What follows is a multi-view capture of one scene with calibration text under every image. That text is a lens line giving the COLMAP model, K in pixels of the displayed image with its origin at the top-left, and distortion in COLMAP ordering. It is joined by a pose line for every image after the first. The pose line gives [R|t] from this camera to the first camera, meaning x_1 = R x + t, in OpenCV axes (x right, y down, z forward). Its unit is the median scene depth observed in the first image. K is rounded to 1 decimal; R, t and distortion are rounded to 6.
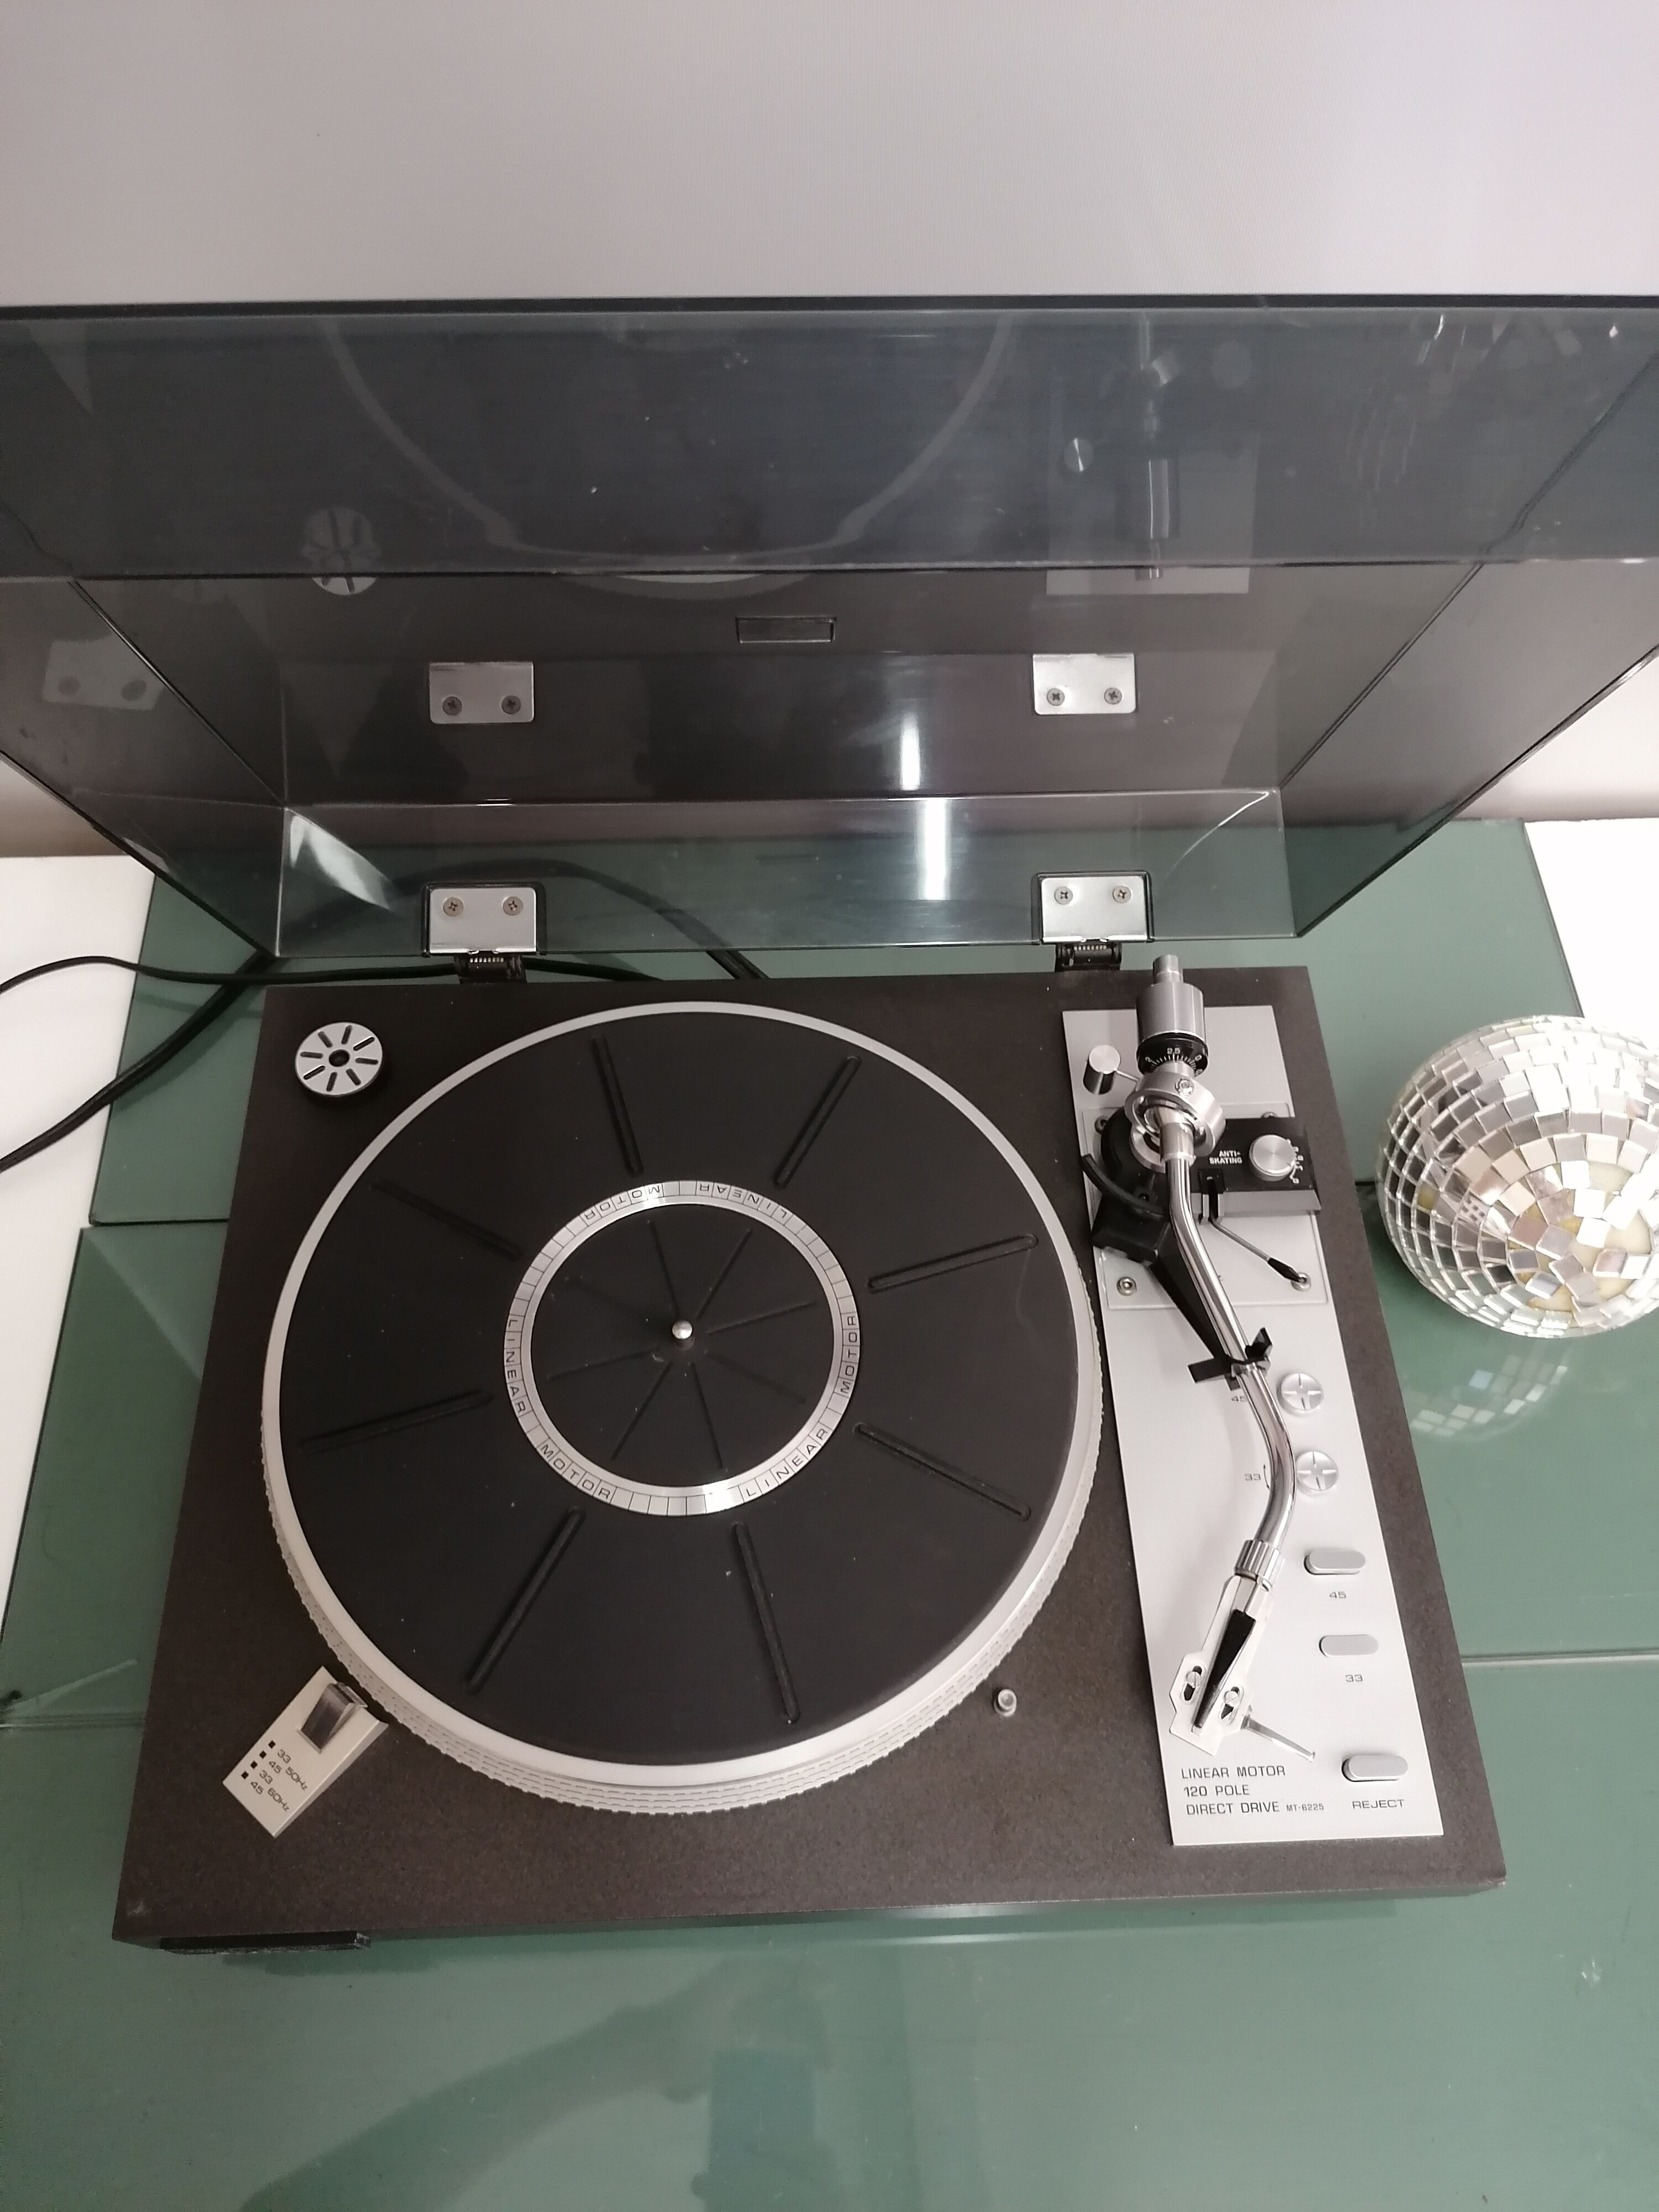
lens RADIAL K [[1755.6, 0, 826.4], [0, 1755.6, 1080.4], [0, 0, 1]] dist [0.053305, -0.003524]
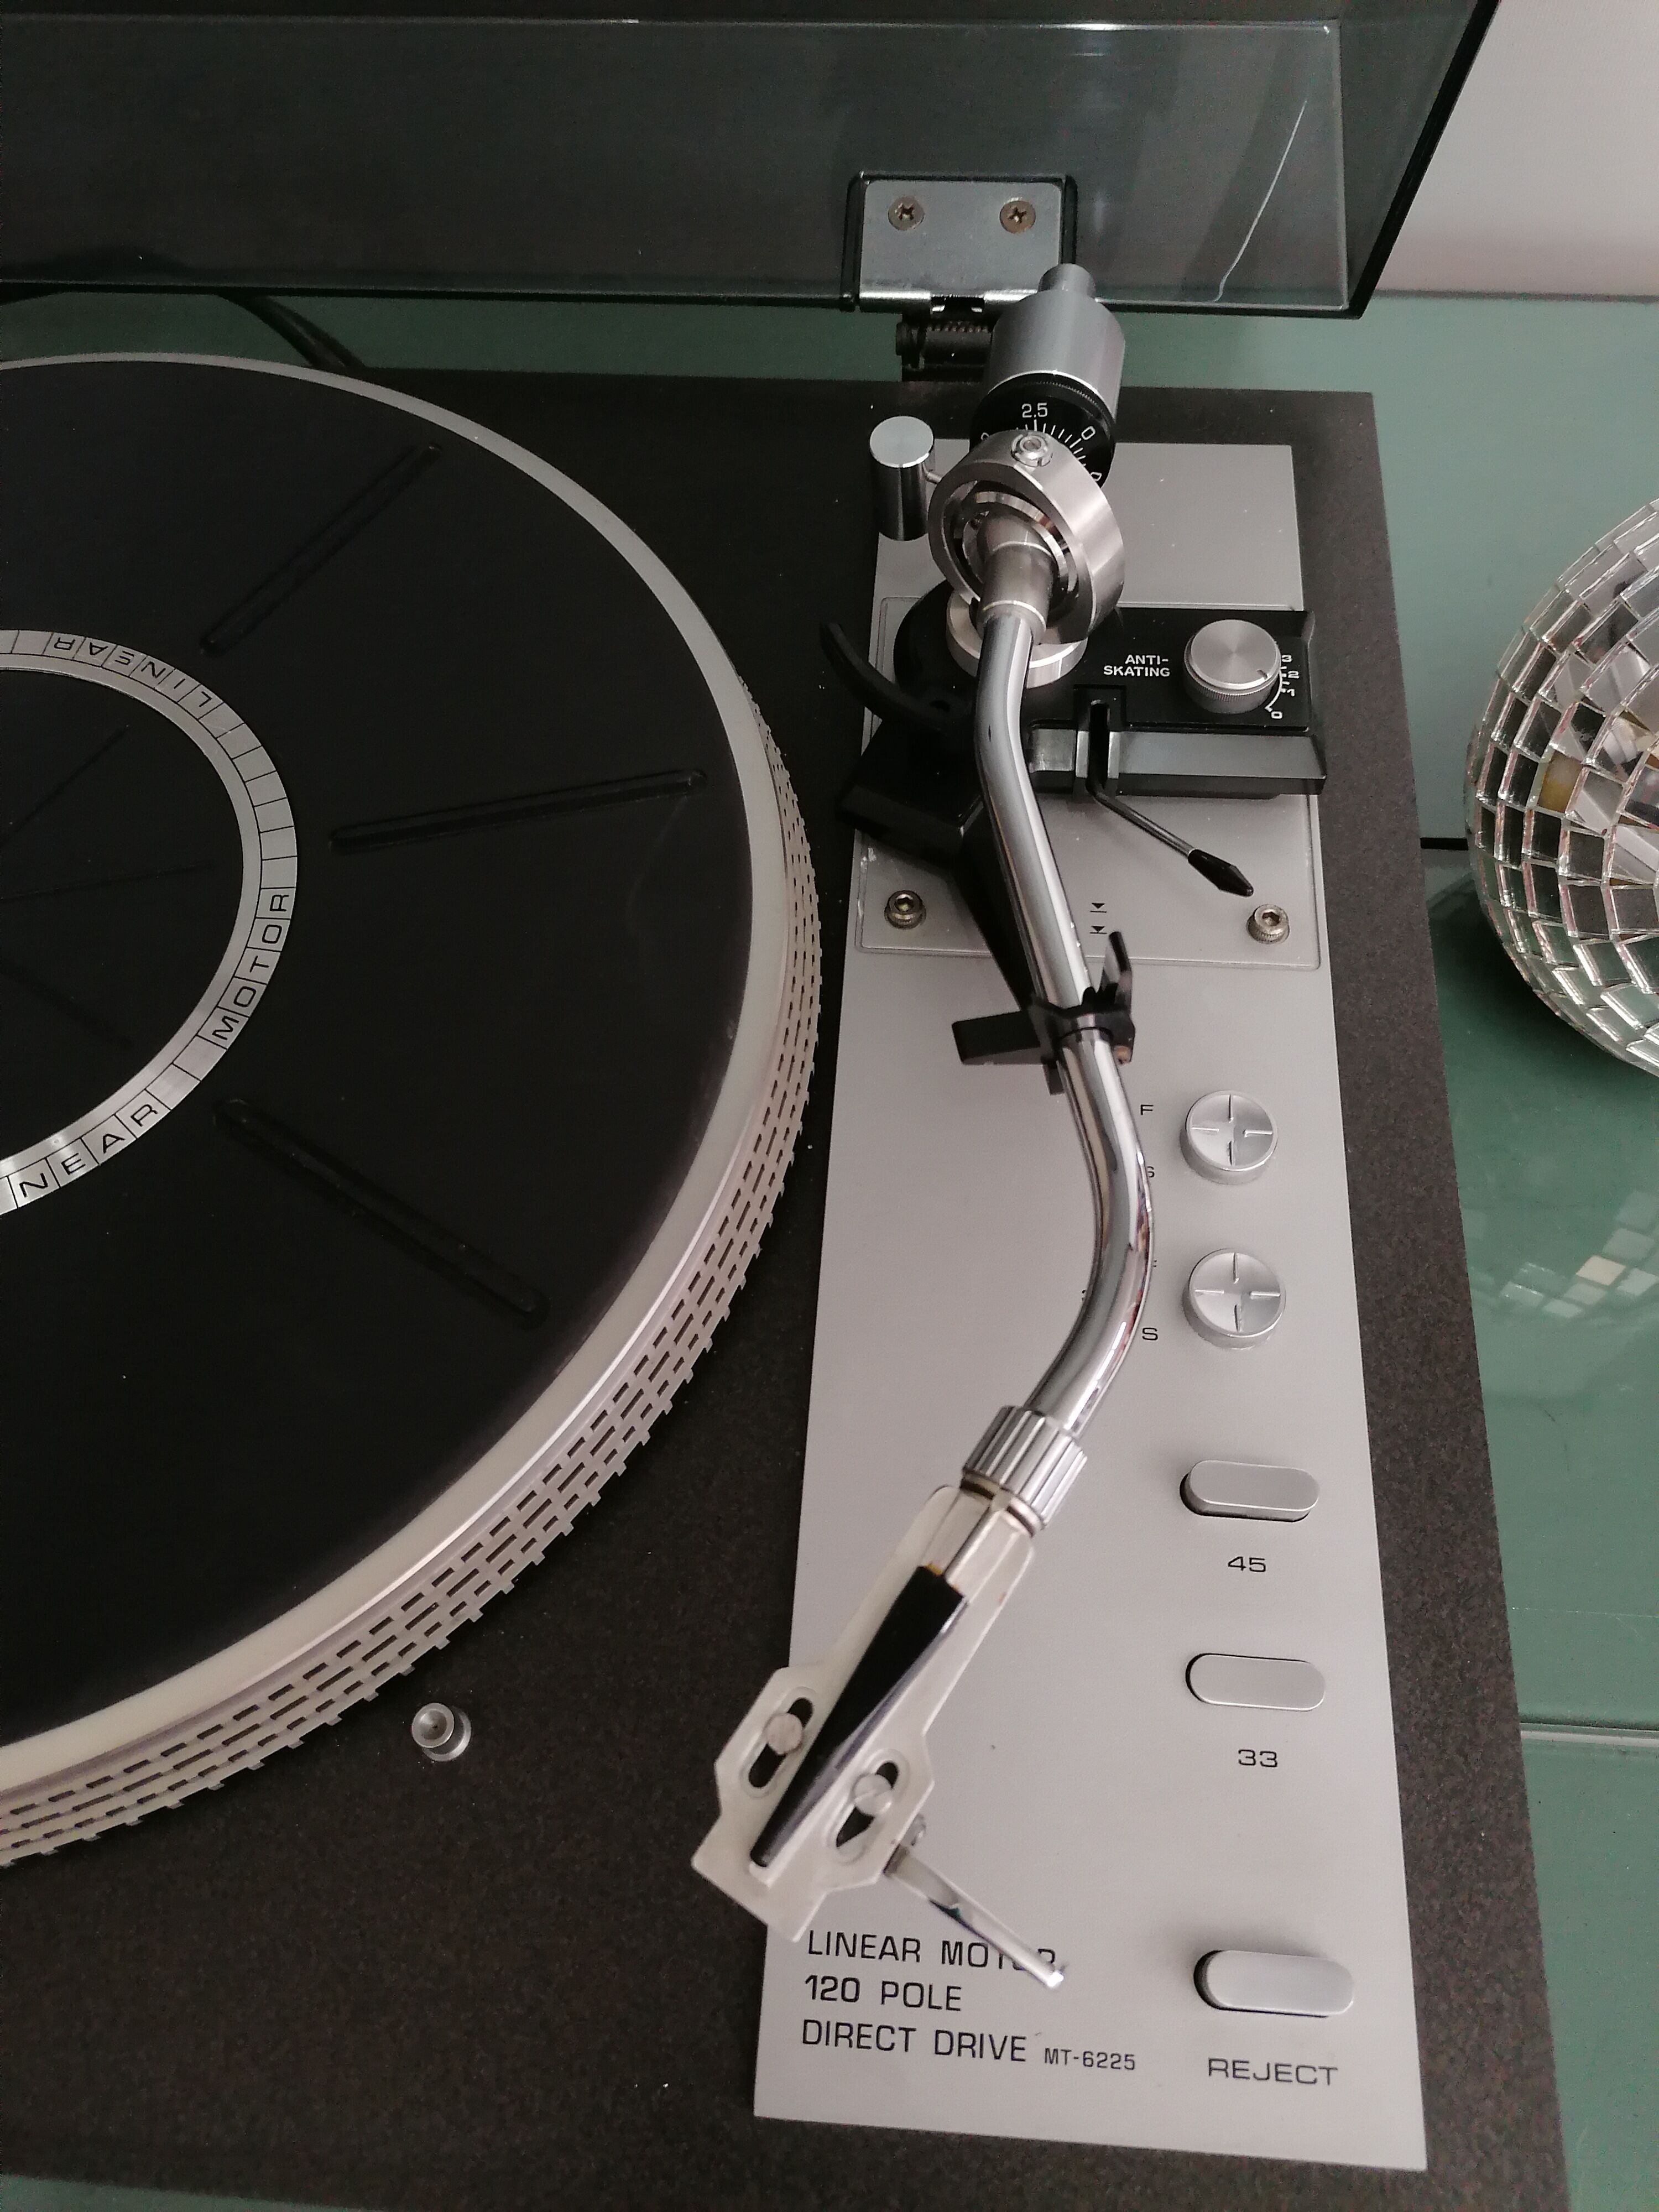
lens RADIAL K [[1718.3, 0, 829.5], [0, 1718.3, 1106.0], [0, 0, 1]] dist [0.067682, -0.075095]
pose [[0.992516, 0.075436, -0.096031, 0.203355], [-0.071731, 0.996562, 0.041470, 0.155702], [0.098829, -0.034271, 0.994514, 0.528204]]
